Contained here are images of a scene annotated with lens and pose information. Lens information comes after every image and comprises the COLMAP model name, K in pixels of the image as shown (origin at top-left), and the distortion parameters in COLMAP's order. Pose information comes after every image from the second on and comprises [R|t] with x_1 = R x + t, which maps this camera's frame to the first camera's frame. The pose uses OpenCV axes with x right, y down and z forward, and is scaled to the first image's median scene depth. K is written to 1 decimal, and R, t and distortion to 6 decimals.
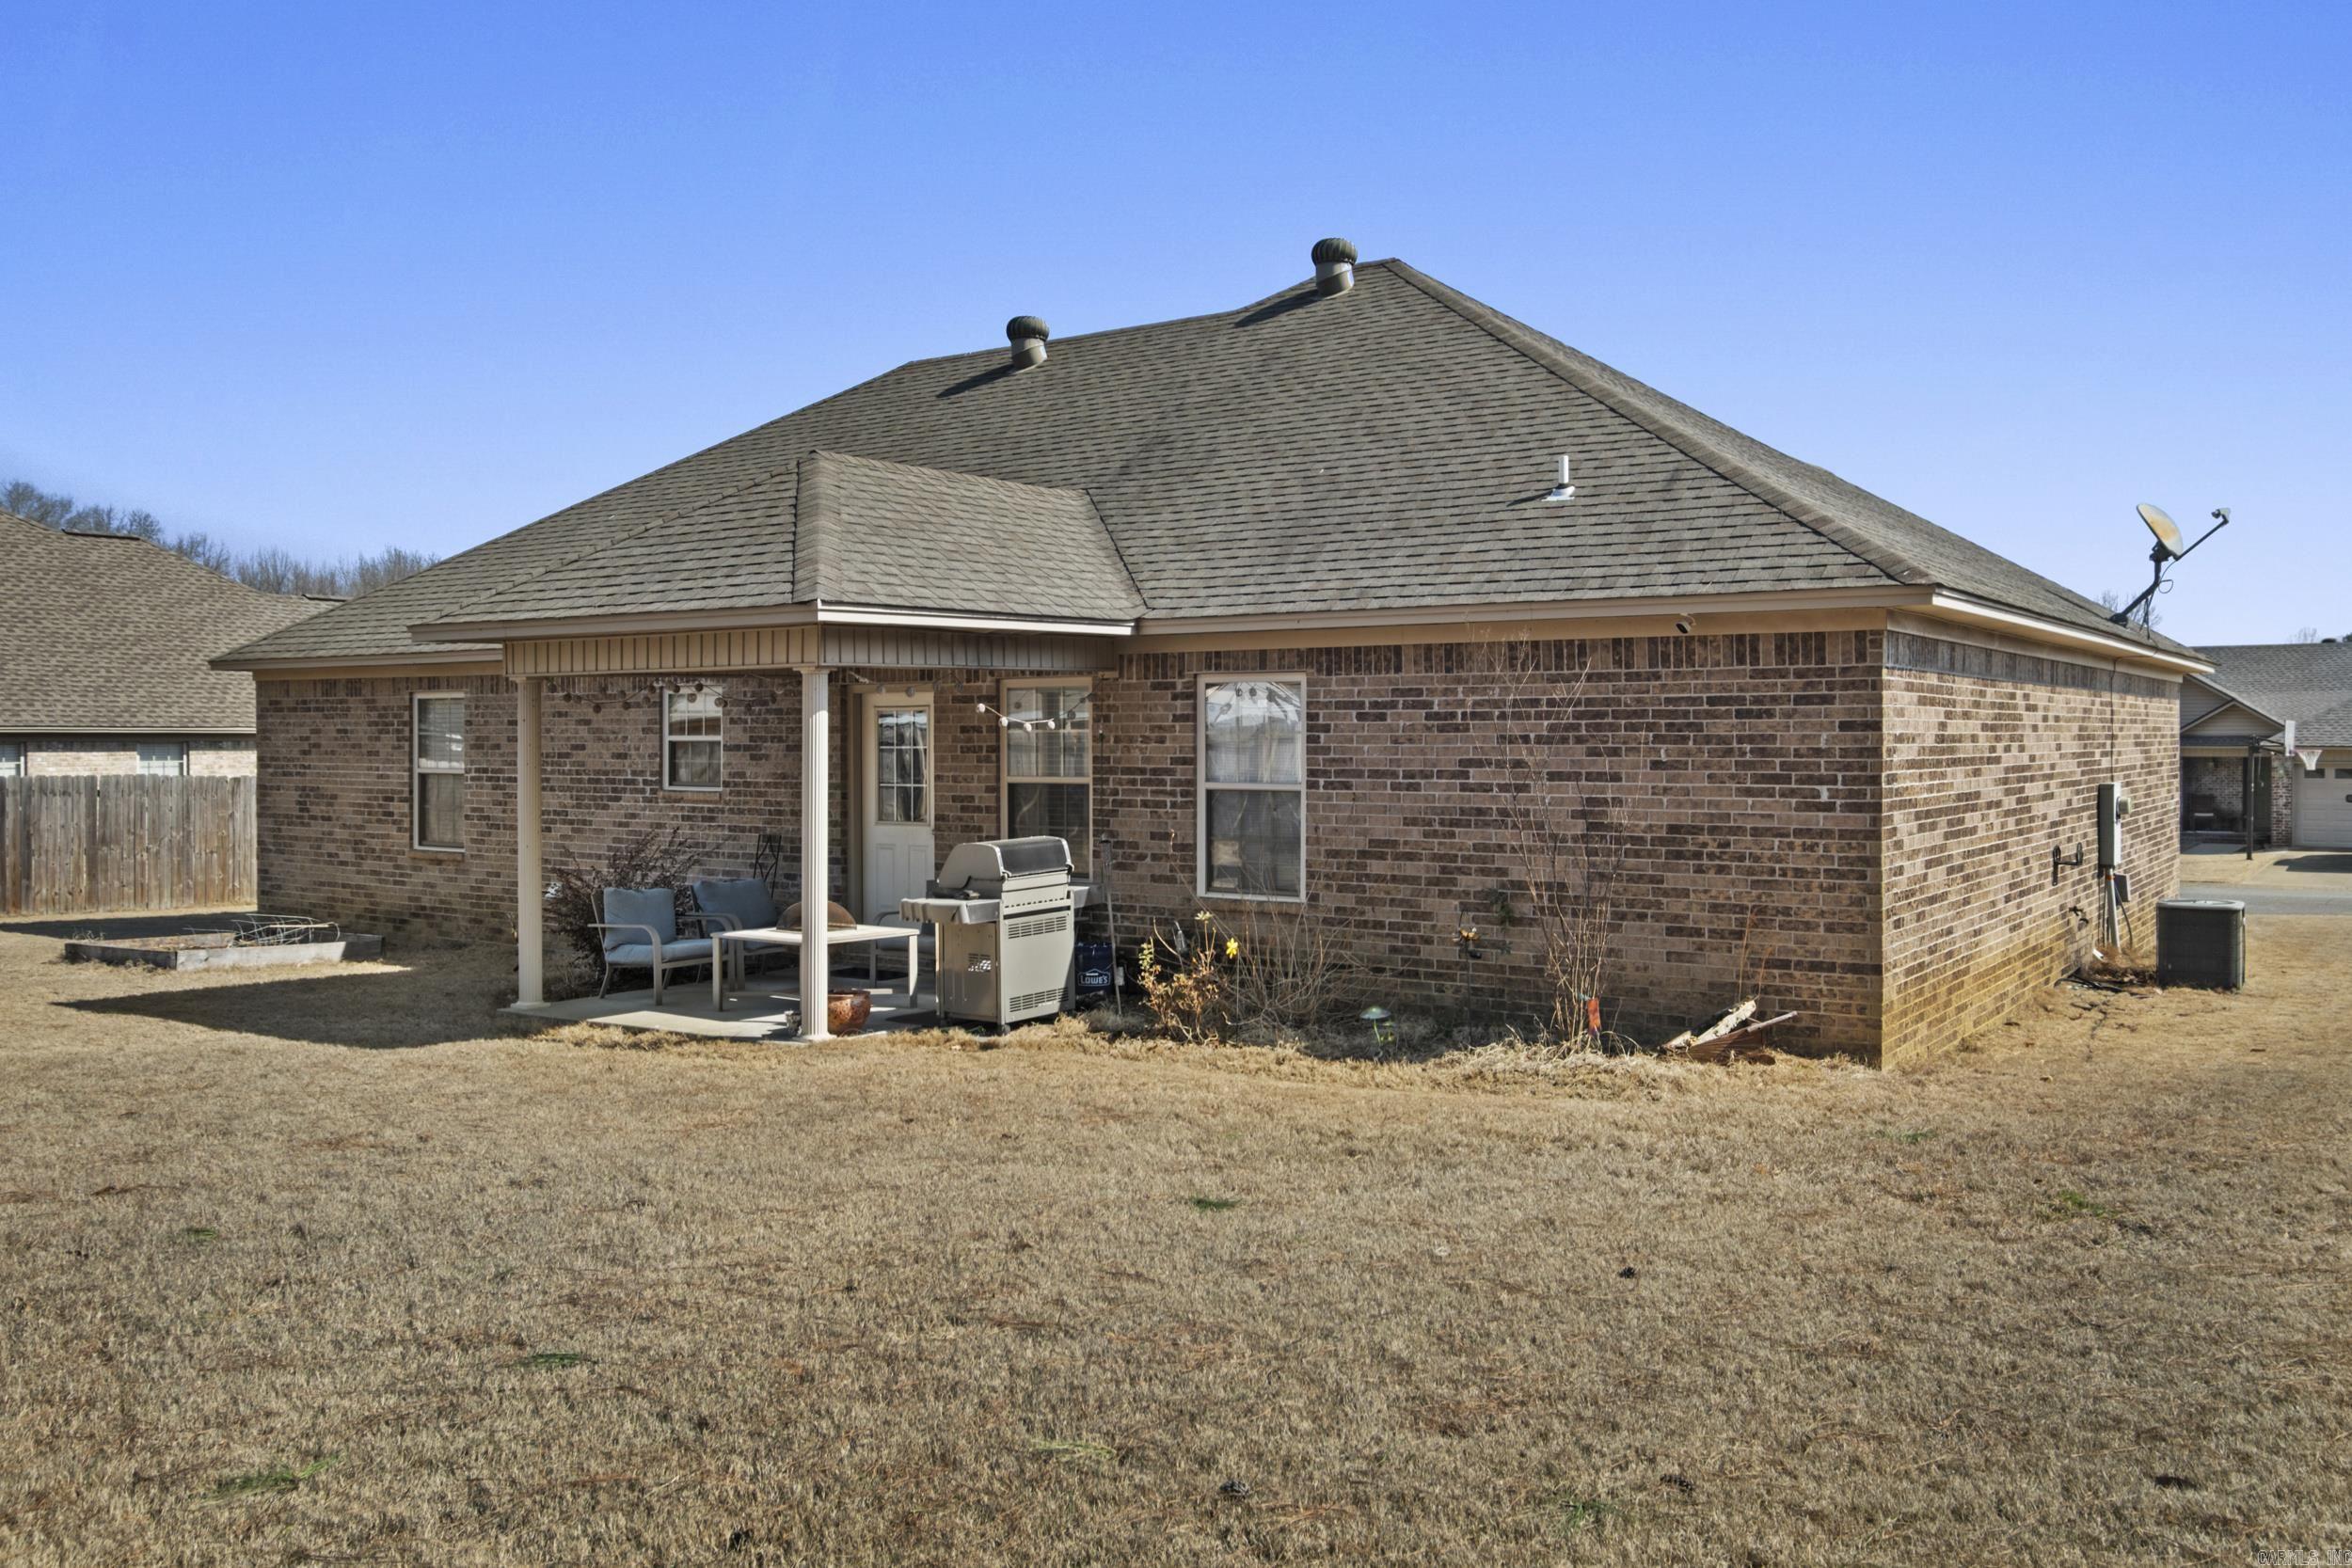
lens RADIAL K [[1890.4, 0, 1175.3], [0, 1890.4, 724.4], [0, 0, 1]] dist [-0.003742, 0.002051]
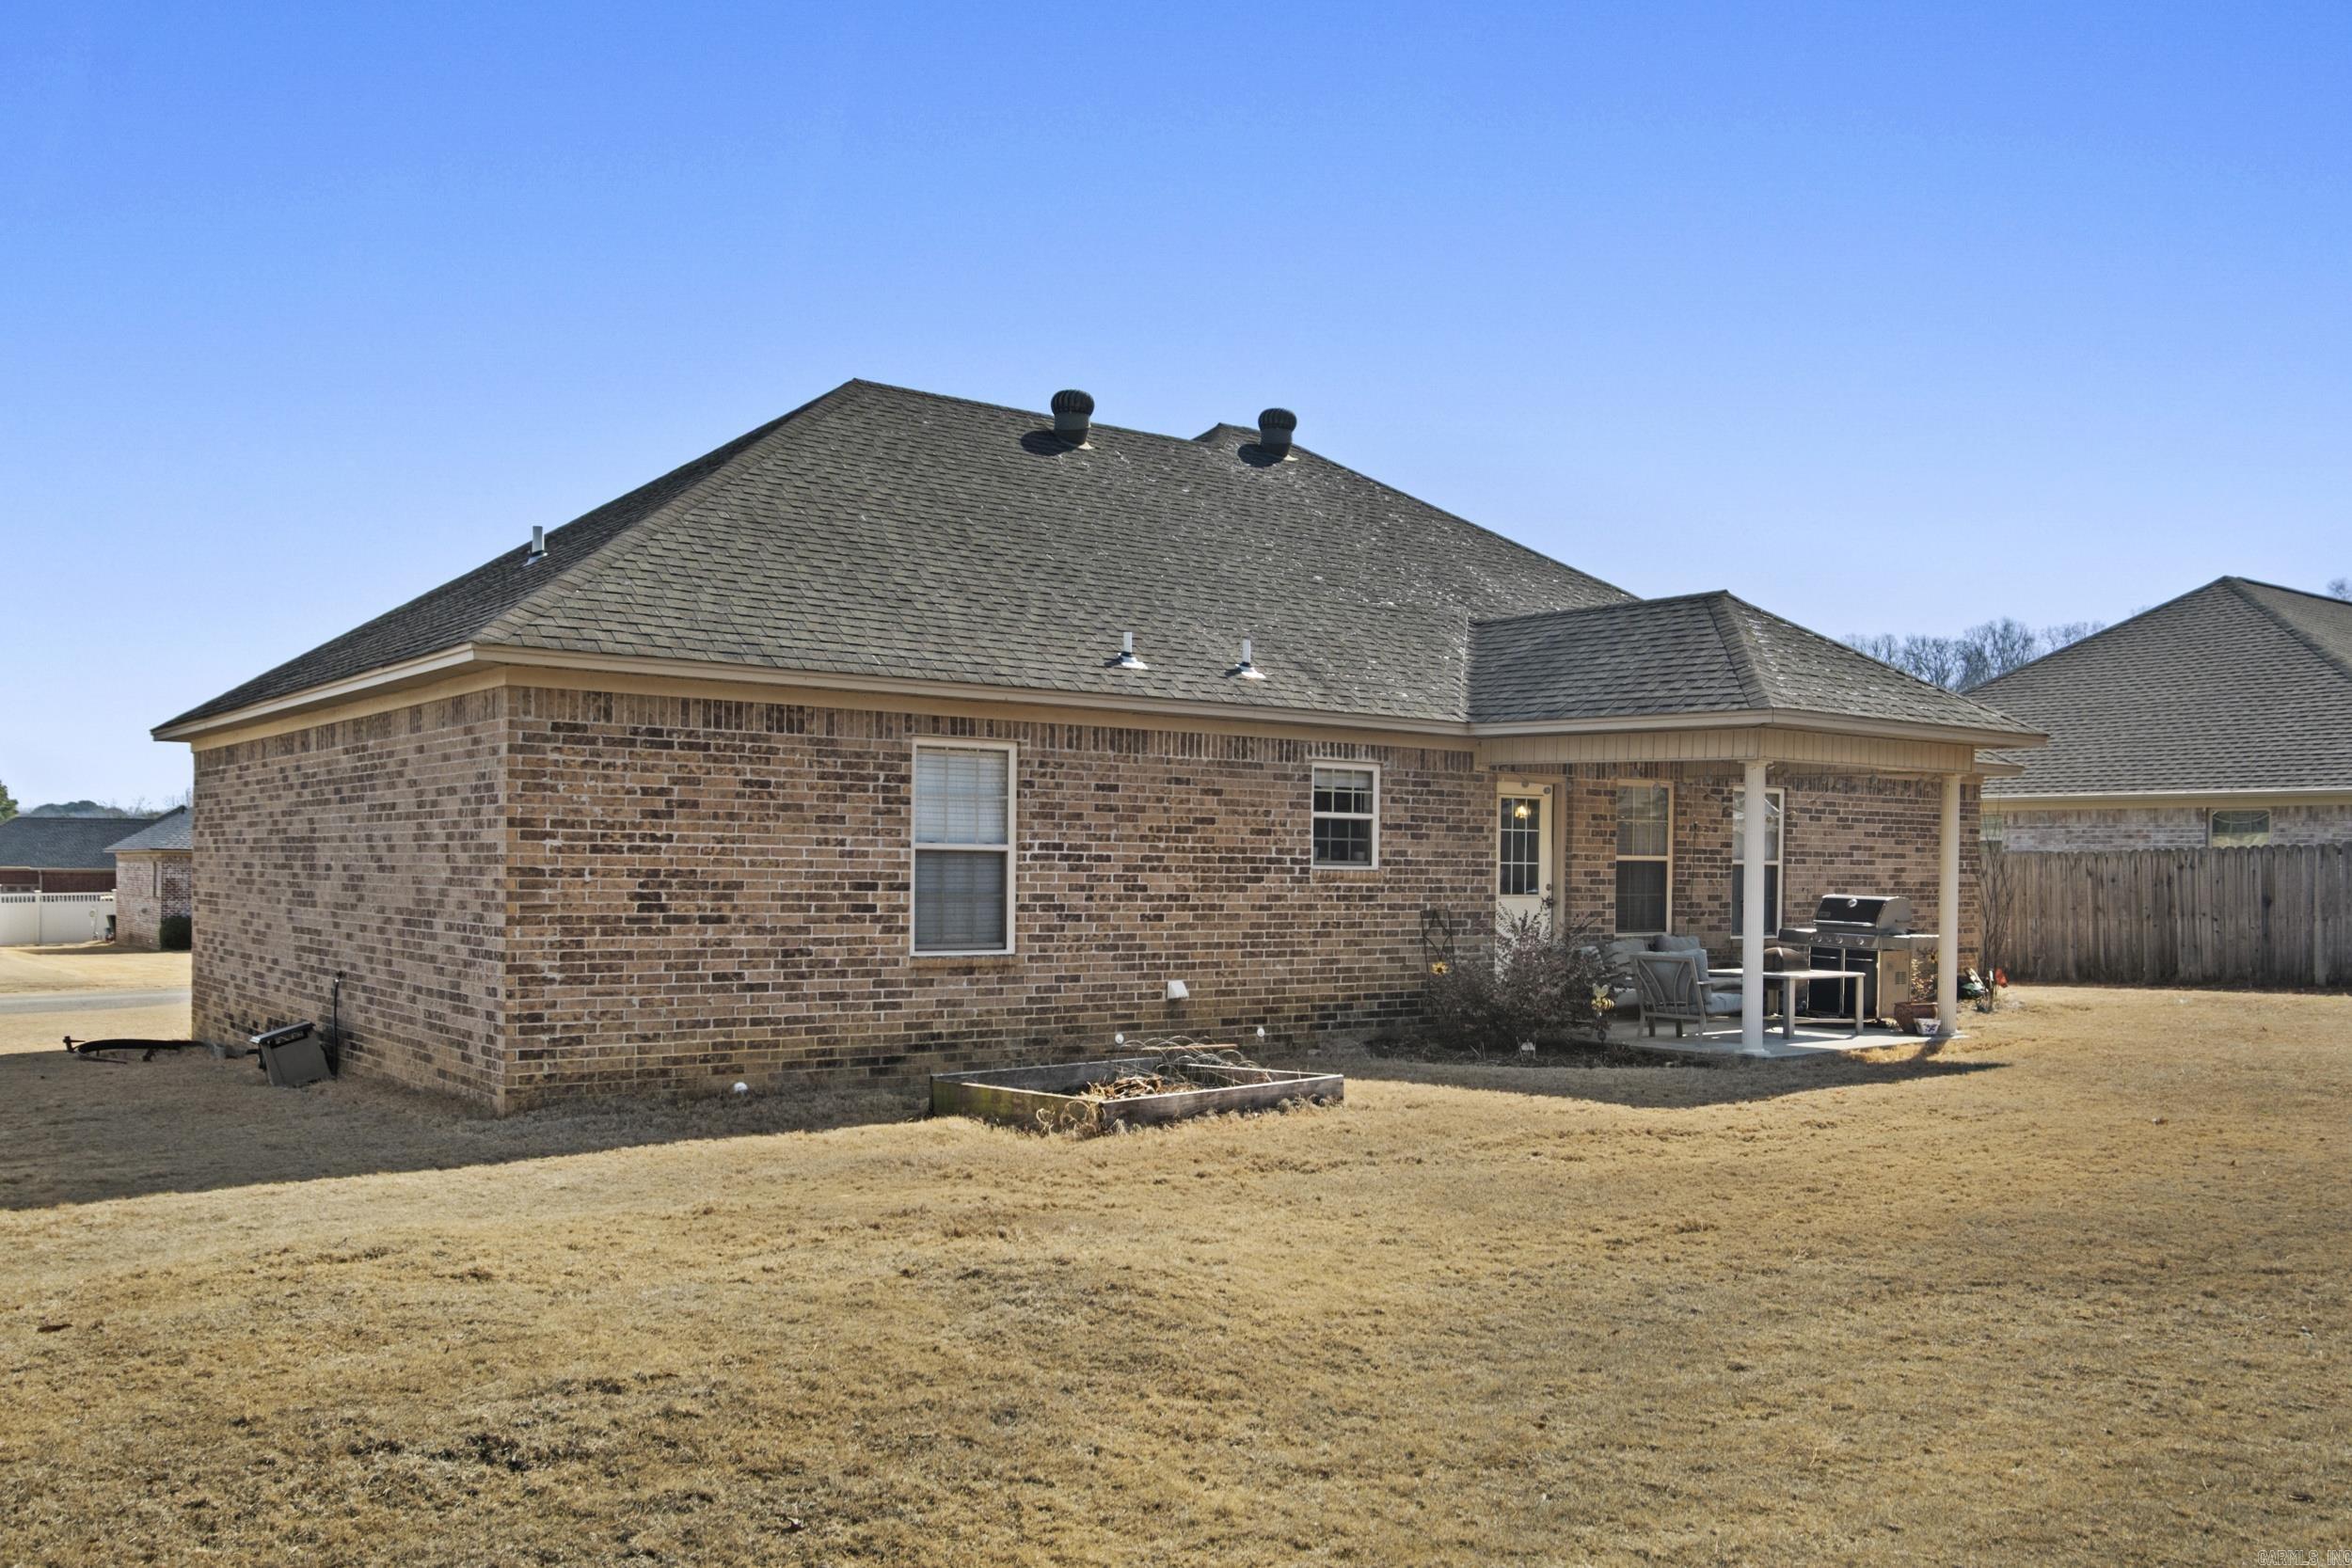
lens RADIAL K [[1858.0, 0, 1173.9], [0, 1858.0, 853.1], [0, 0, 1]] dist [-0.003466, 0.001215]
pose [[0.305564, 0.011123, 0.952107, -1.449067], [-0.017930, 0.999822, -0.005926, 0.041236], [-0.952003, -0.015261, 0.305709, 0.965452]]
